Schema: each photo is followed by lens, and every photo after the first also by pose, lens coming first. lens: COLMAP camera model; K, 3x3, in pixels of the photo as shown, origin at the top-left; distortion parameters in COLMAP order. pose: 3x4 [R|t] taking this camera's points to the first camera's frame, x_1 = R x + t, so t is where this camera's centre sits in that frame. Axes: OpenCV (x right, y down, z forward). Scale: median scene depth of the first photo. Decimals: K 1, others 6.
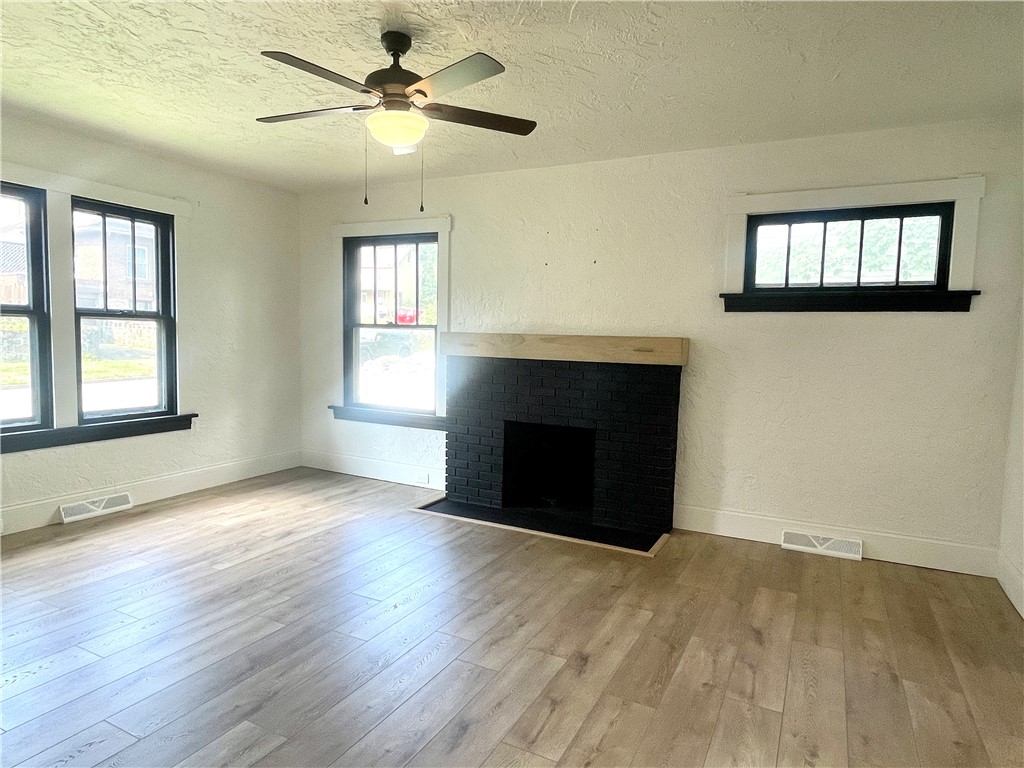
lens RADIAL K [[613.5, 0, 511.9], [0, 613.5, 388.7], [0, 0, 1]] dist [0.005810, -0.008452]
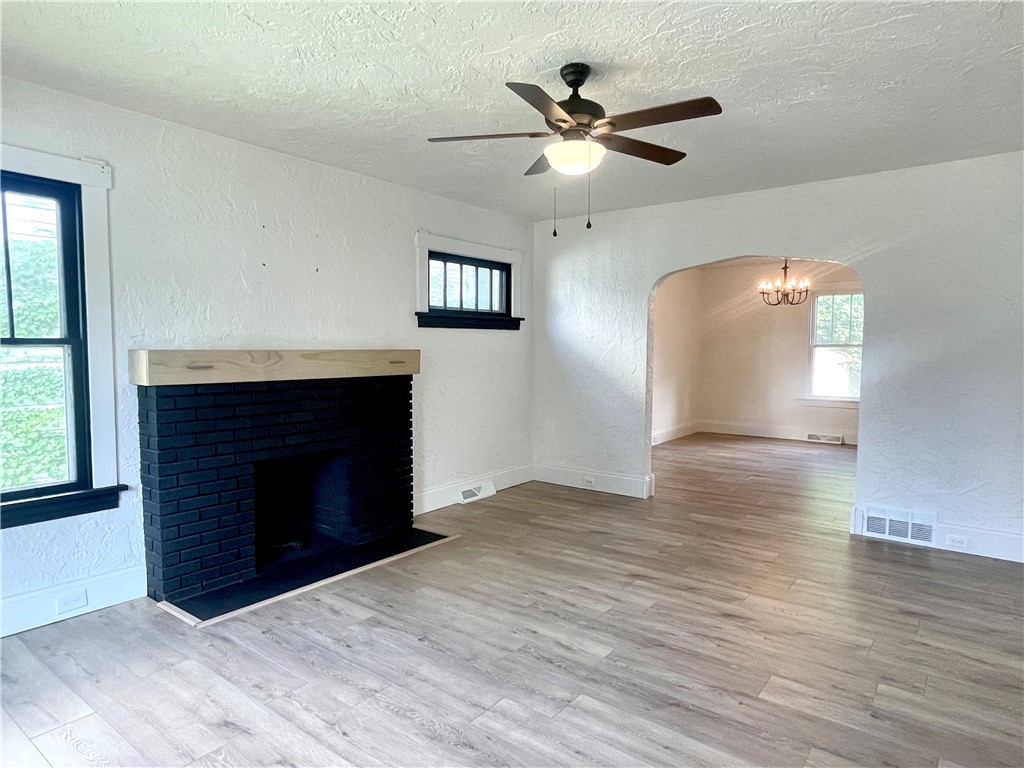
lens RADIAL K [[613.5, 0, 513.0], [0, 613.5, 386.9], [0, 0, 1]] dist [0.005810, -0.008452]
pose [[0.177451, -0.087733, 0.980211, -0.809914], [0.087764, 0.993461, 0.073030, -0.080856], [-0.980208, 0.073068, 0.183991, 0.608814]]
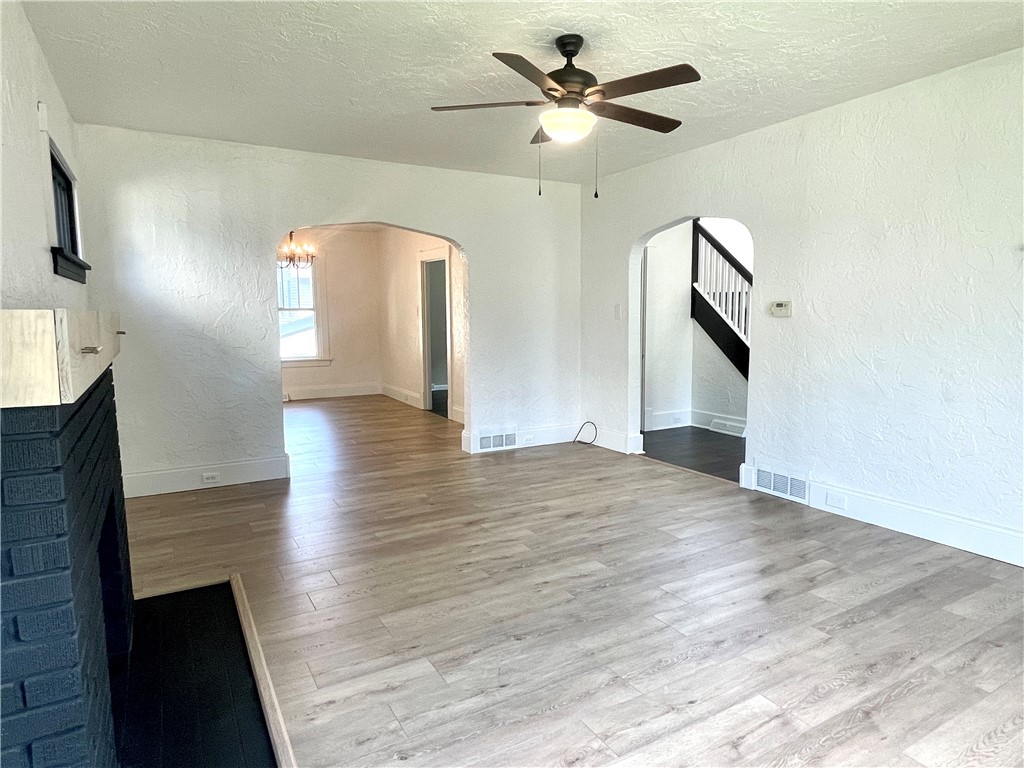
lens RADIAL K [[613.5, 0, 515.5], [0, 613.5, 381.4], [0, 0, 1]] dist [0.005810, -0.008452]
pose [[-0.843014, -0.080559, 0.531824, -0.472267], [0.030646, 0.979922, 0.197014, -0.126403], [-0.537018, 0.182384, -0.823619, 1.320023]]
